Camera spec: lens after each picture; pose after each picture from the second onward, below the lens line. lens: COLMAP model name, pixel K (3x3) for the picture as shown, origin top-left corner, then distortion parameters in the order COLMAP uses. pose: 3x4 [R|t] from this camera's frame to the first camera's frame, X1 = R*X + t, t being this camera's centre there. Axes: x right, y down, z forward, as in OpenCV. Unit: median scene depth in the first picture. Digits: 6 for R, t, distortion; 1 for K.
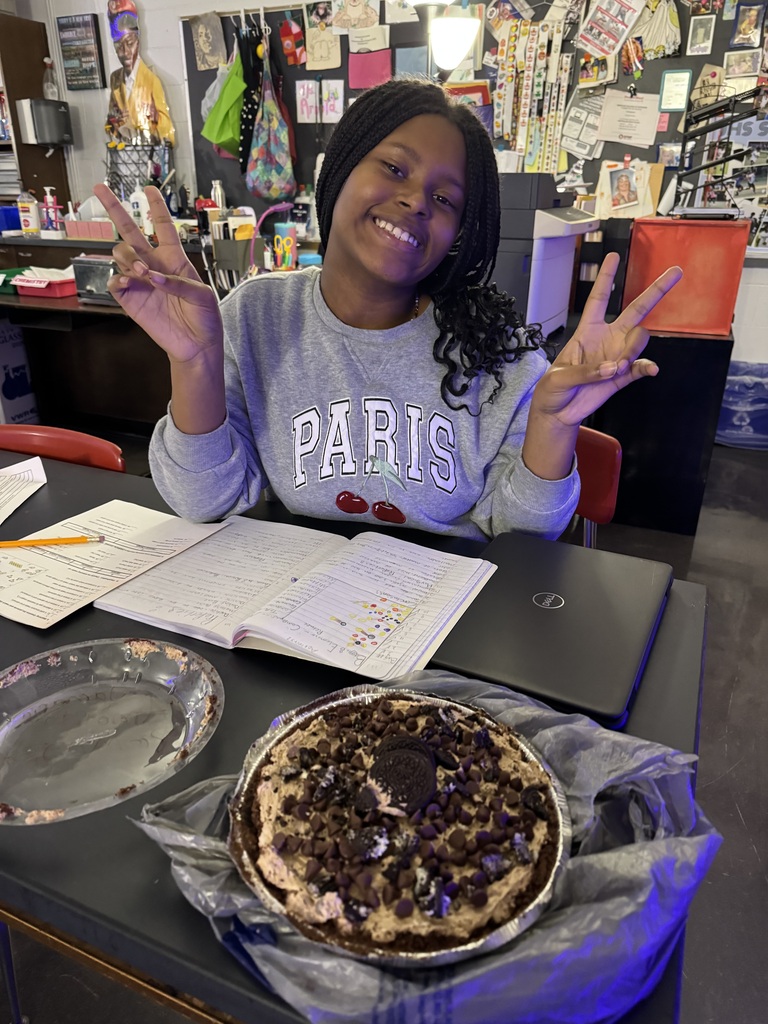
lens RADIAL K [[715.4, 0, 382.7], [0, 715.4, 514.2], [0, 0, 1]] dist [-0.001670, -0.012739]
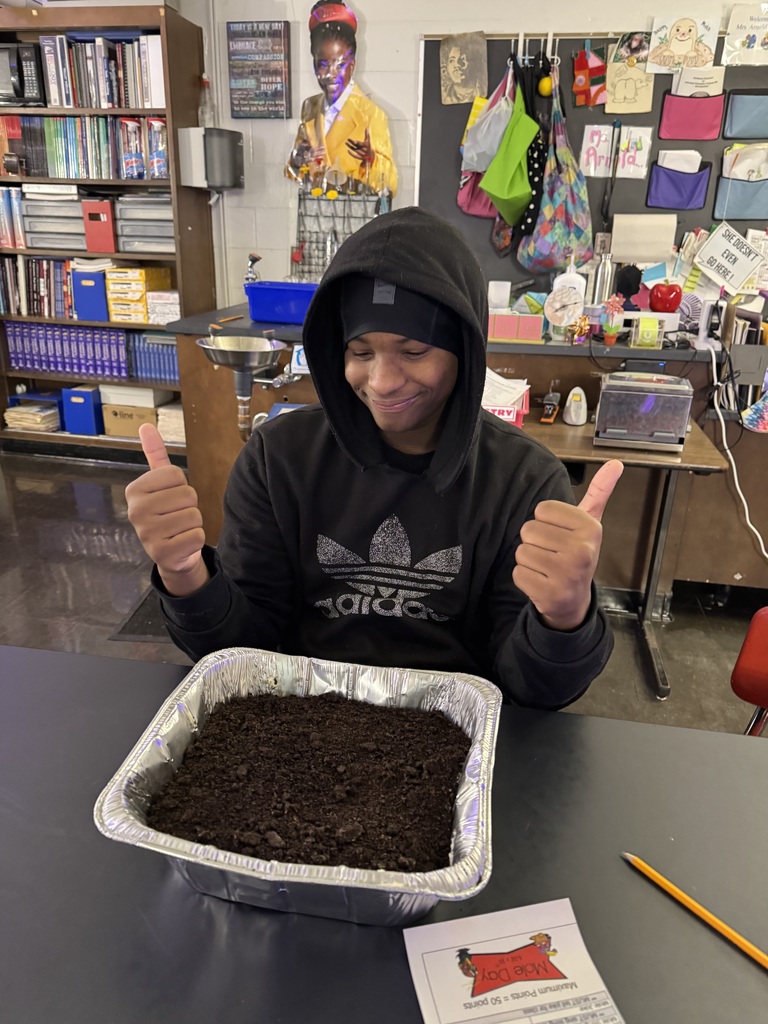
lens RADIAL K [[715.4, 0, 379.6], [0, 715.4, 502.1], [0, 0, 1]] dist [-0.001670, -0.012739]
pose [[0.972636, -0.064763, 0.223127, -0.554235], [0.077827, 0.995699, -0.050256, -0.165643], [-0.218912, 0.066246, 0.973493, 0.302293]]
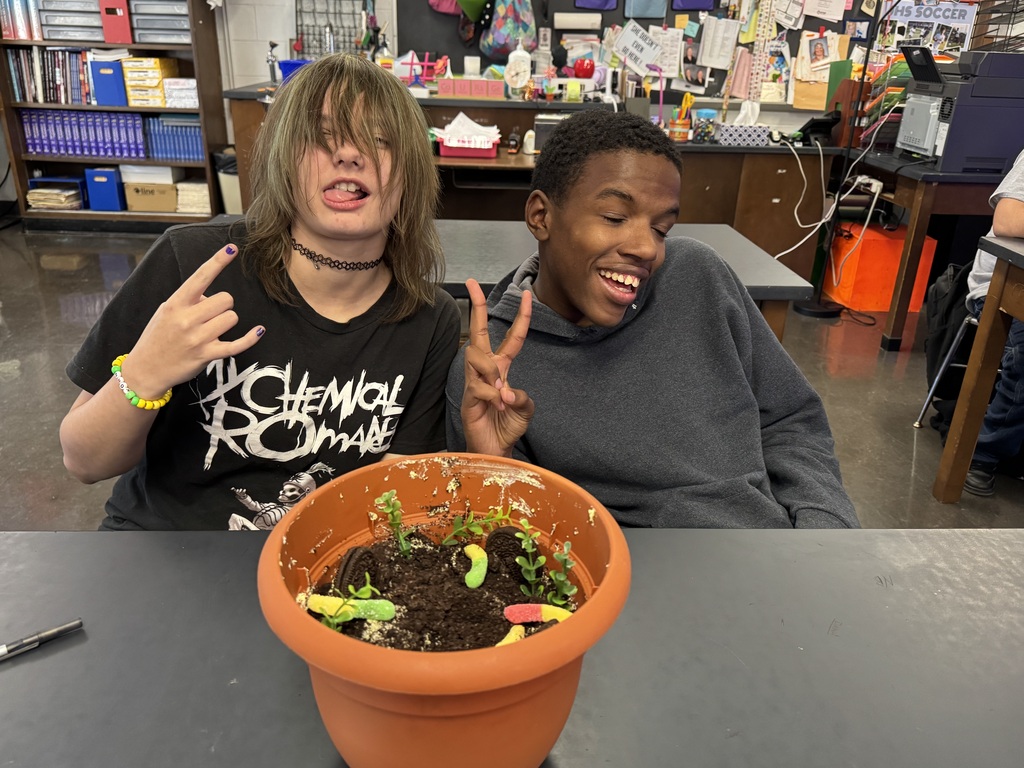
lens RADIAL K [[787.4, 0, 515.4], [0, 787.4, 377.2], [0, 0, 1]] dist [-0.001652, -0.016078]
pose [[0.892347, -0.156819, 0.423232, -0.711092], [0.164693, 0.986178, 0.018165, -0.014475], [-0.420230, 0.053494, 0.905839, 0.018829]]
